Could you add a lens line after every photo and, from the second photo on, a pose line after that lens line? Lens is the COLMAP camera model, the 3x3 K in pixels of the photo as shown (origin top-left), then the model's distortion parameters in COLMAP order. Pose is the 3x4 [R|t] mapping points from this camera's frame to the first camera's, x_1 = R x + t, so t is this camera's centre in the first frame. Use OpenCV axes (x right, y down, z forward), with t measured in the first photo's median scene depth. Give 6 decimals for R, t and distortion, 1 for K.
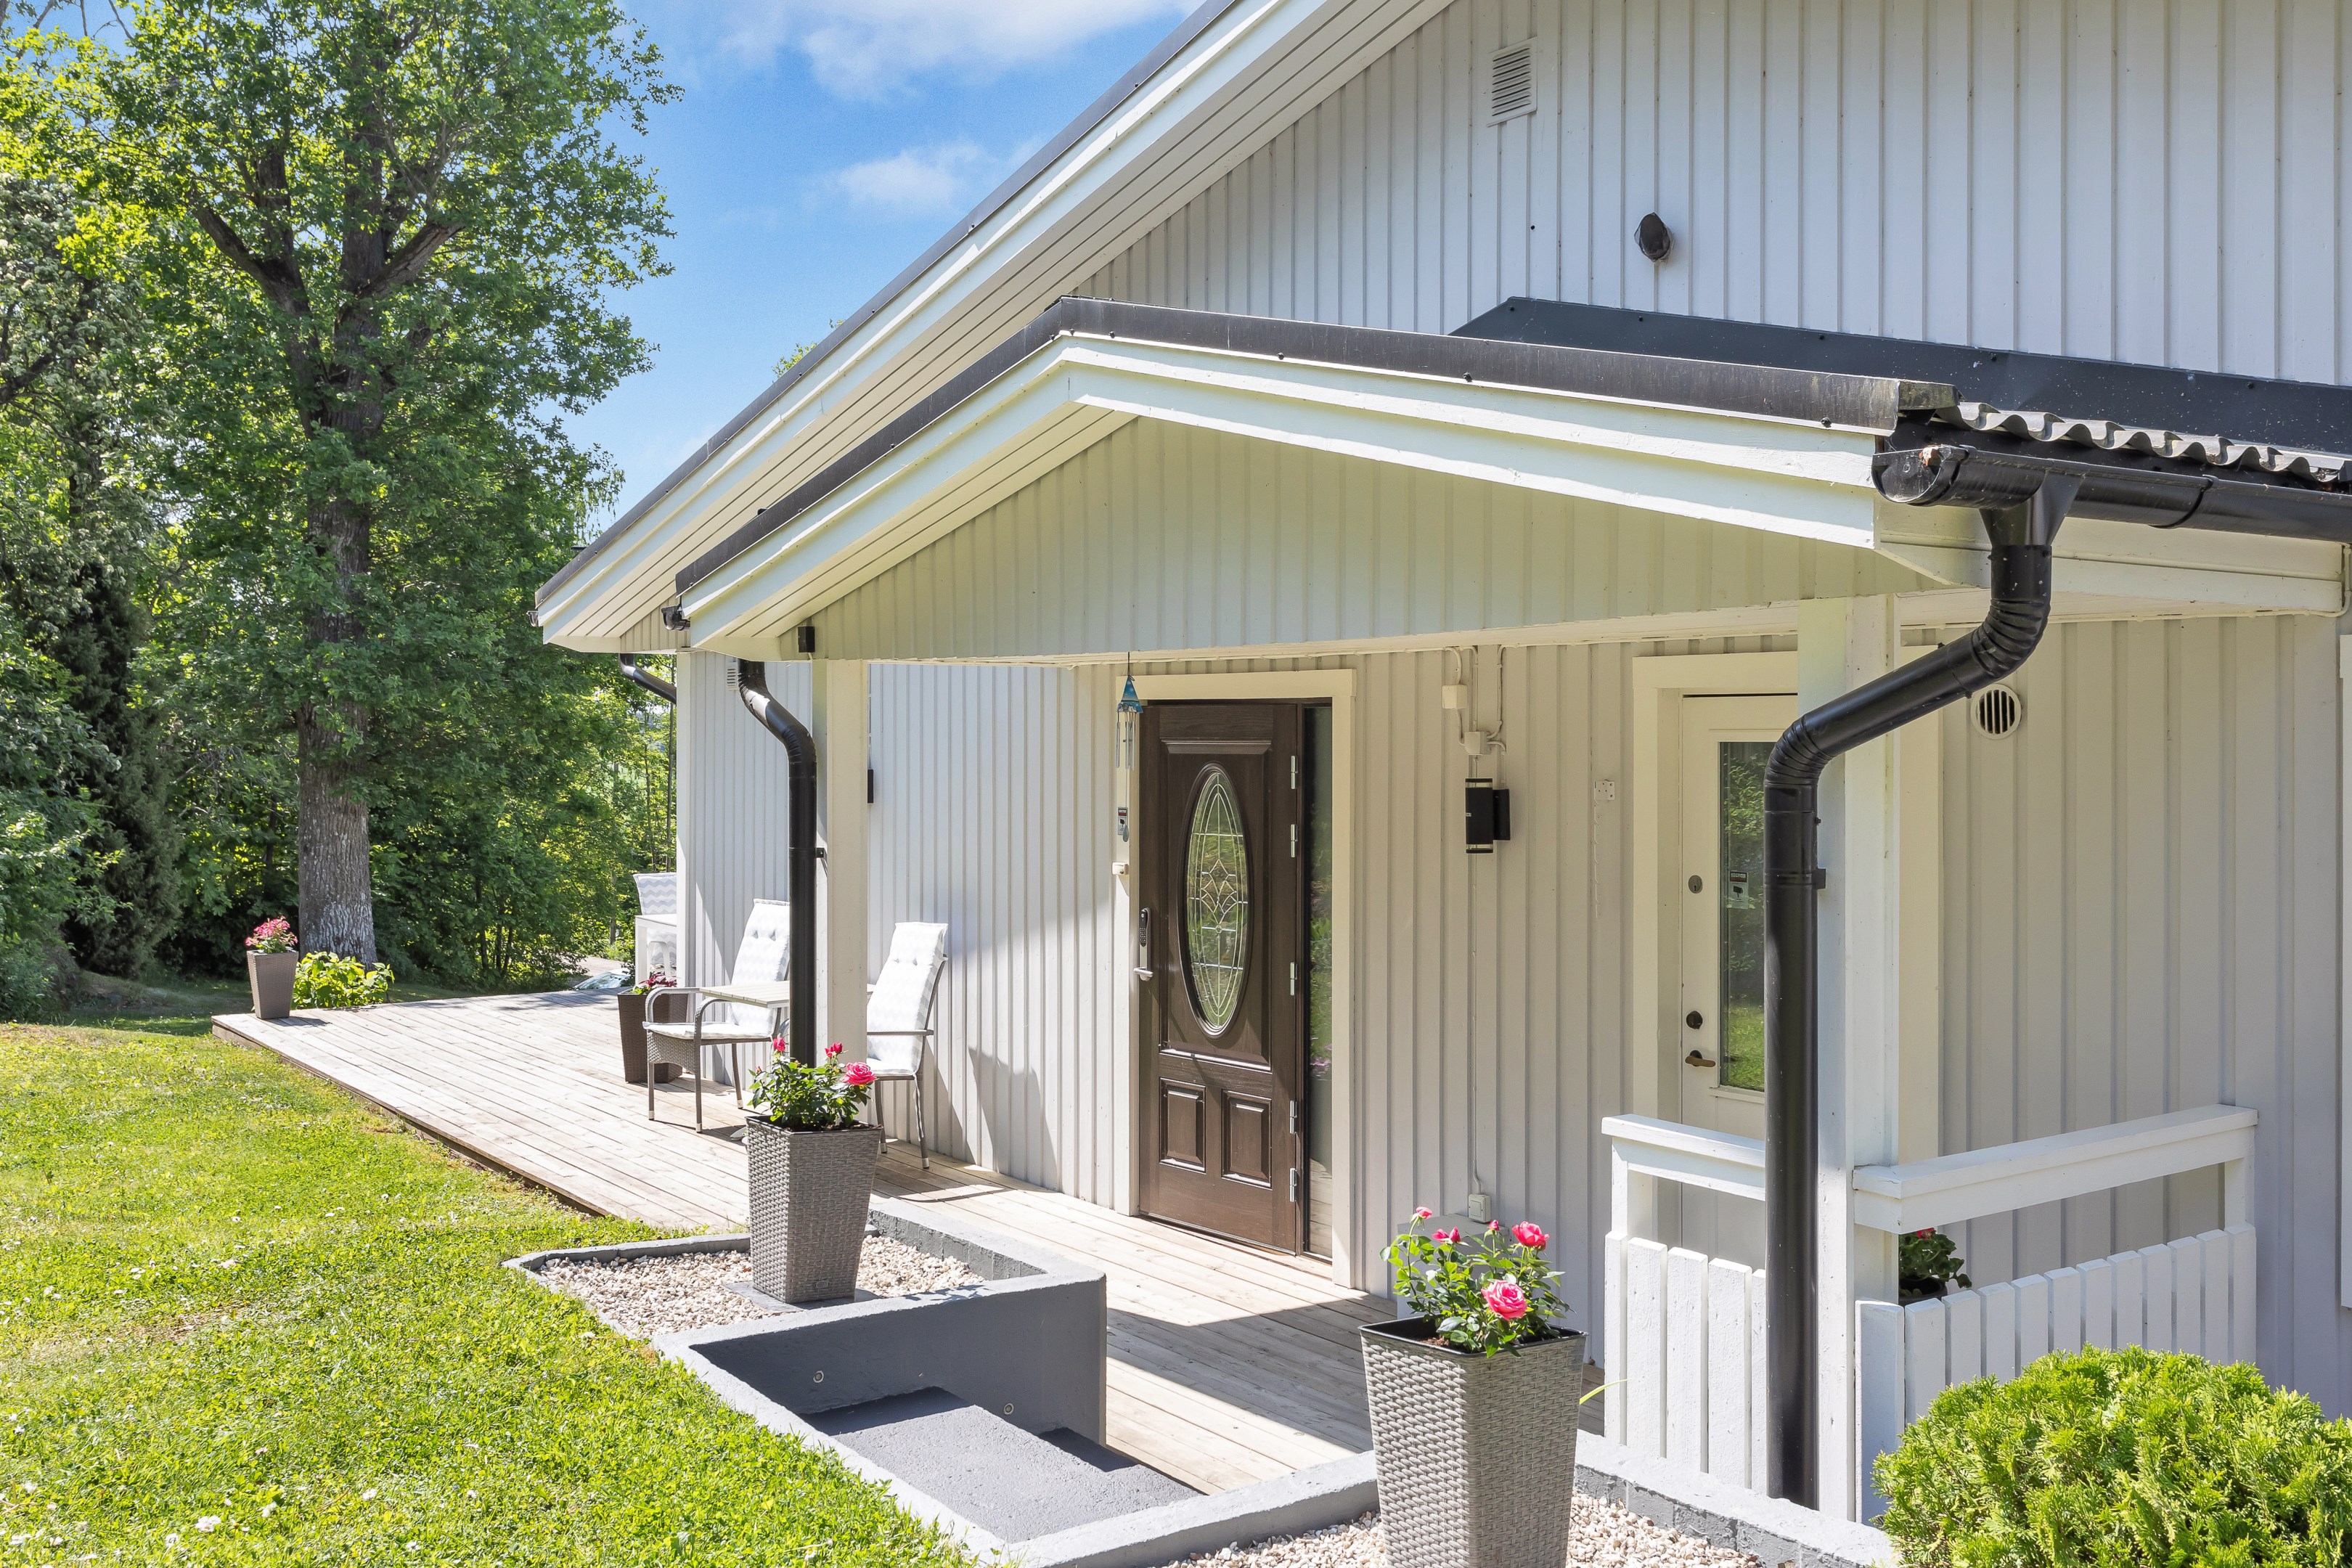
lens RADIAL K [[2227.2, 0, 1176.2], [0, 2227.2, 781.4], [0, 0, 1]] dist [0.012167, 0.000000]
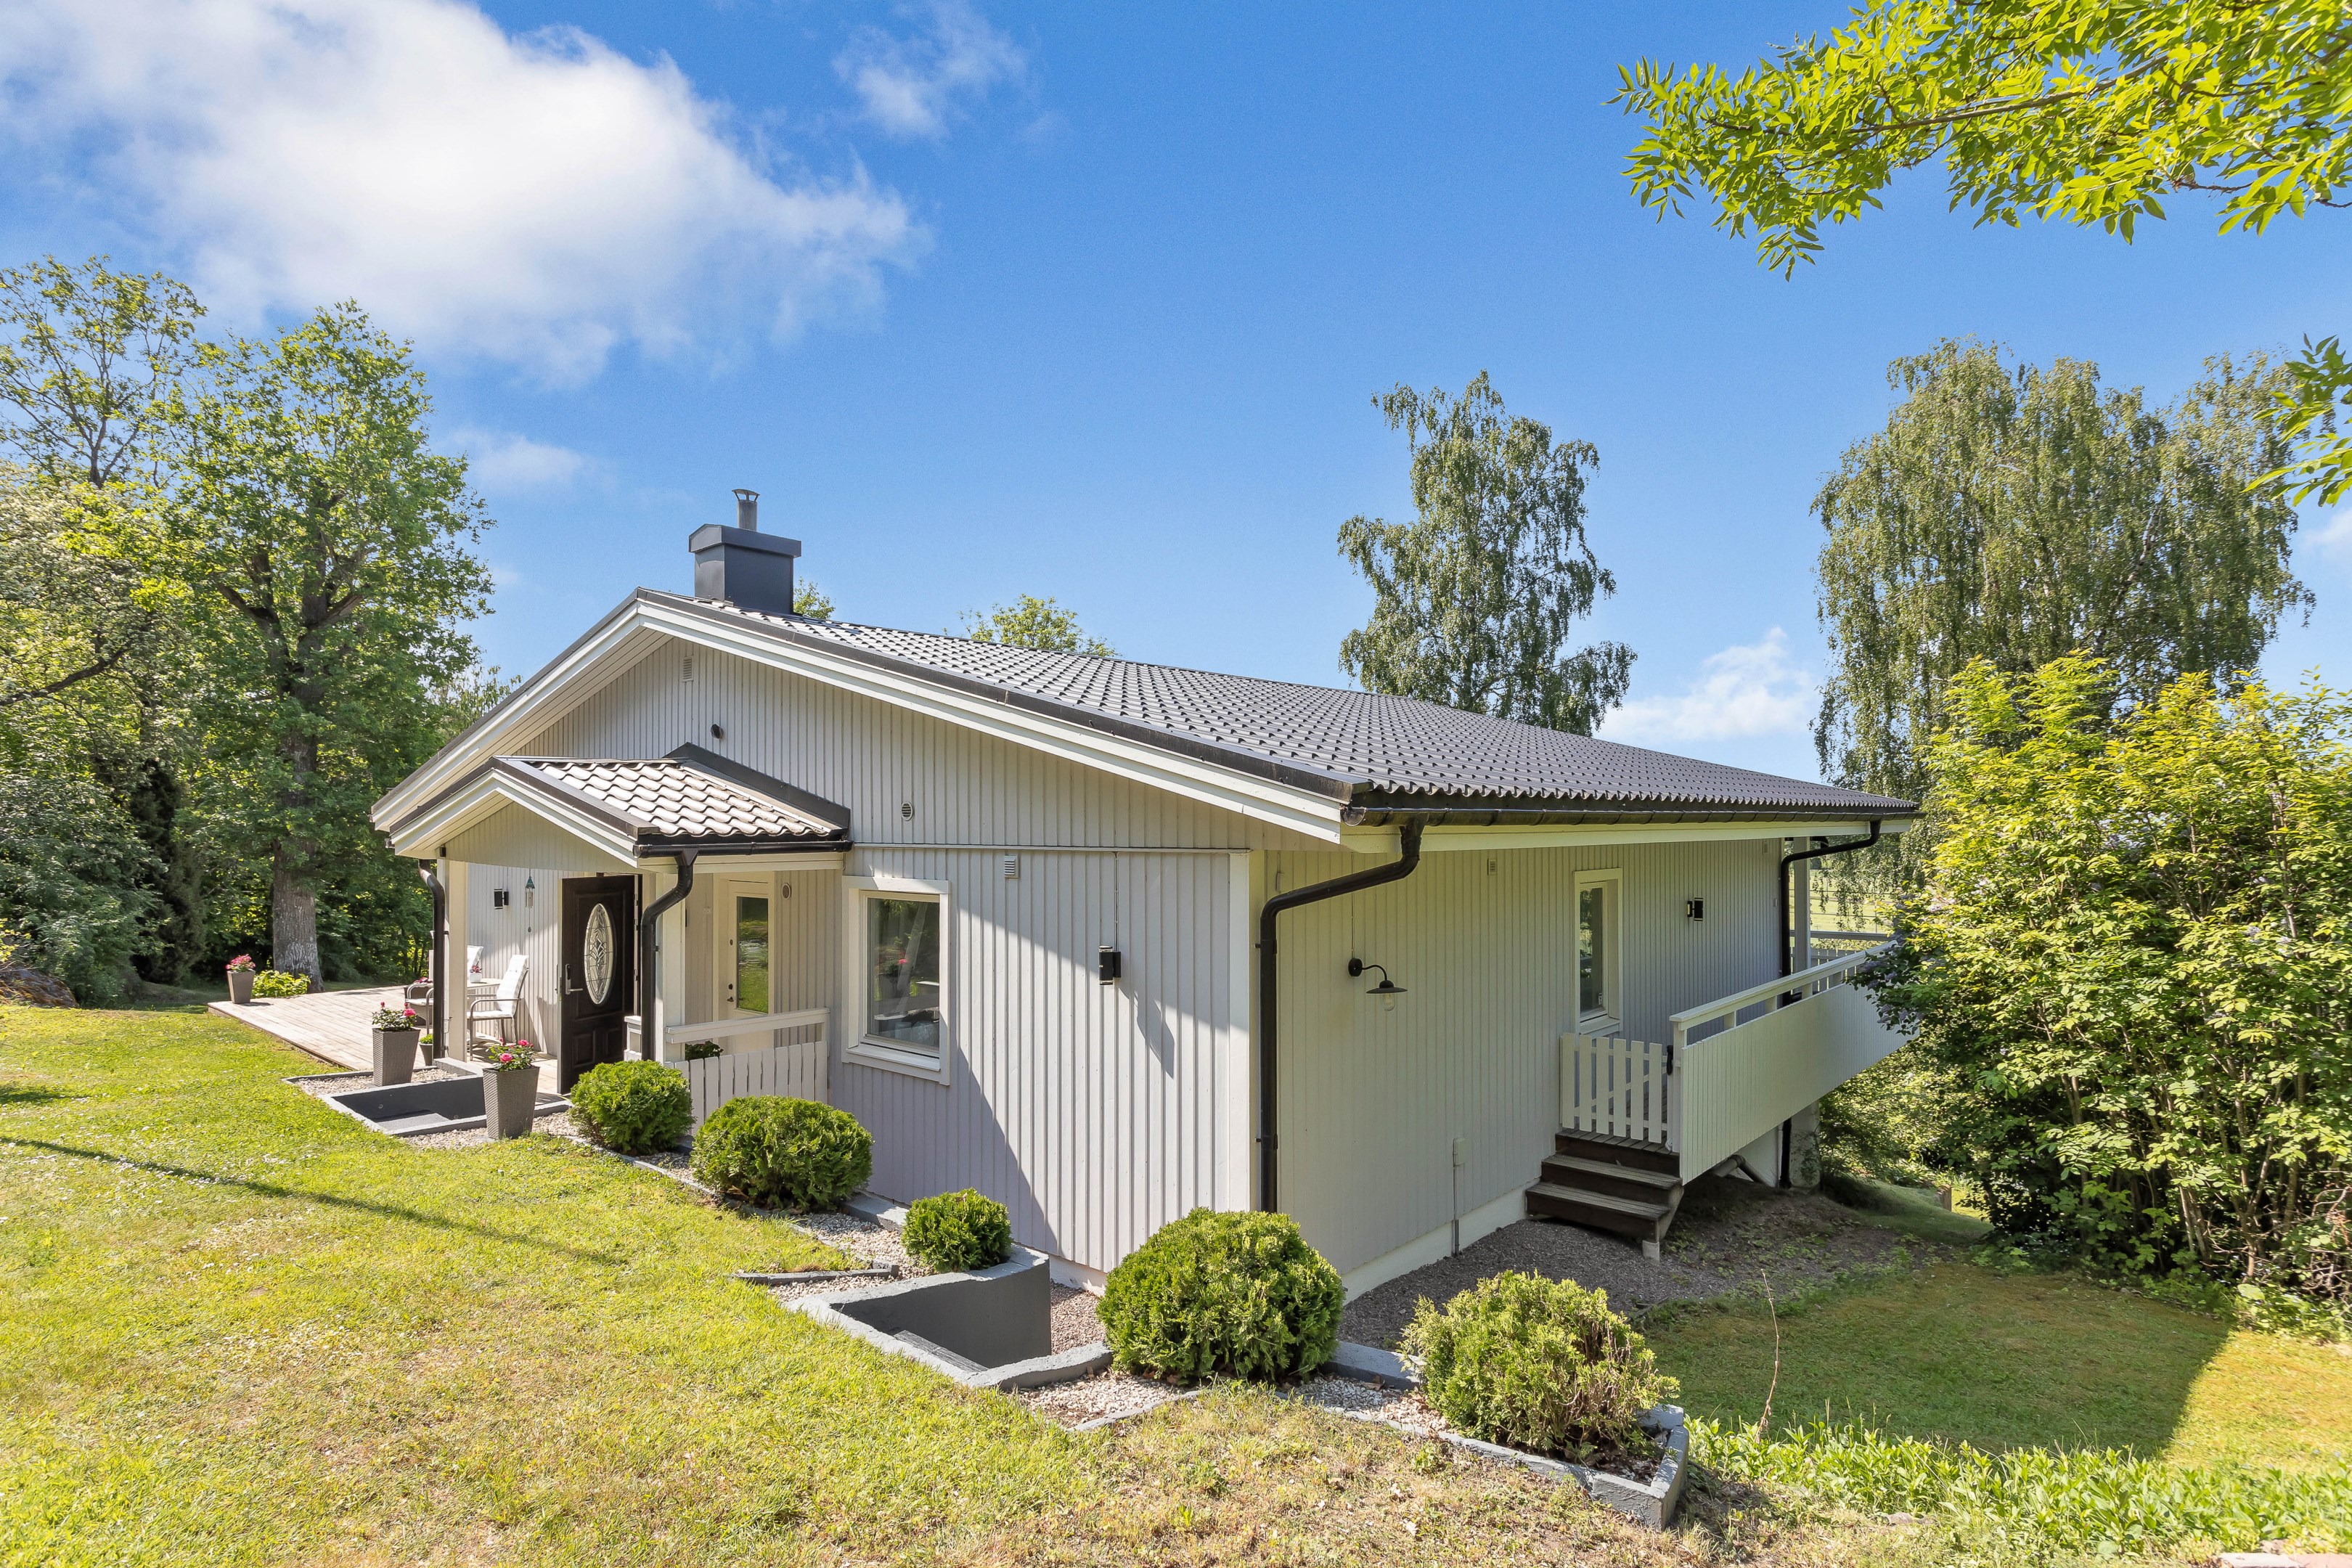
lens RADIAL K [[1240.4, 0, 1119.5], [0, 1240.4, 821.9], [0, 0, 1]] dist [0.013419, 0.001651]
pose [[0.979853, -0.001589, 0.199714, 0.103812], [0.006585, 0.999682, -0.024353, -0.018335], [-0.199612, 0.025177, 0.979552, -0.194773]]
